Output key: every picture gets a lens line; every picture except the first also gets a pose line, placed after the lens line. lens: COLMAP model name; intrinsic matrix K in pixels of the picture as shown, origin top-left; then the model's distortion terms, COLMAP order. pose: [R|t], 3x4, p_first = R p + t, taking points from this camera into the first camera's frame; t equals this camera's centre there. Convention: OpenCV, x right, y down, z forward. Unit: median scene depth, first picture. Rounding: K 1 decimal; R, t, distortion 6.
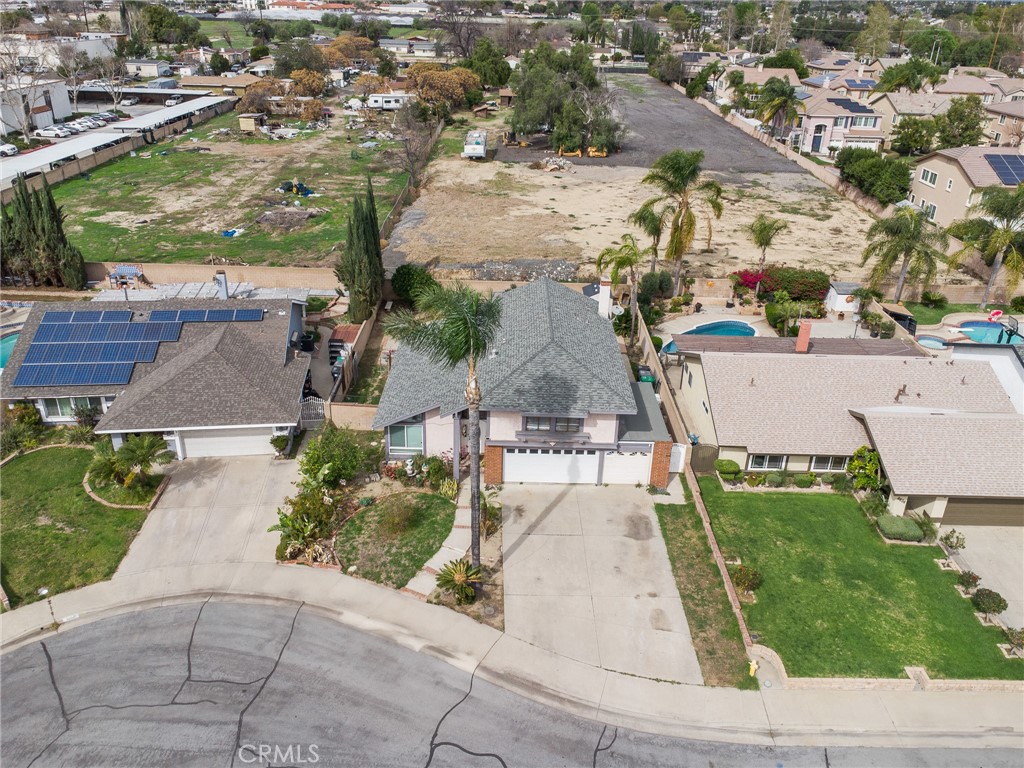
lens RADIAL K [[753.6, 0, 525.1], [0, 753.6, 381.8], [0, 0, 1]] dist [0.002047, 0.001191]
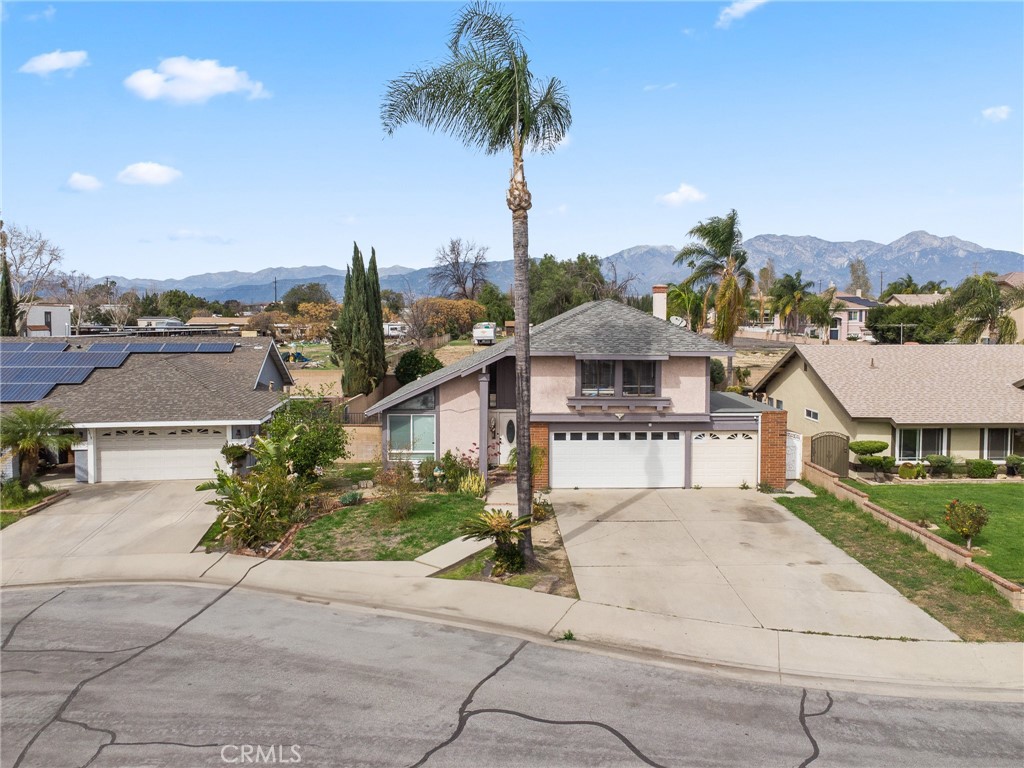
lens RADIAL K [[772.6, 0, 530.4], [0, 772.6, 385.7], [0, 0, 1]] dist [0.004678, -0.001856]
pose [[0.999421, -0.032800, 0.009018, -0.054980], [0.033810, 0.928570, -0.369614, 0.335317], [0.003750, 0.369705, 0.929142, 0.328142]]
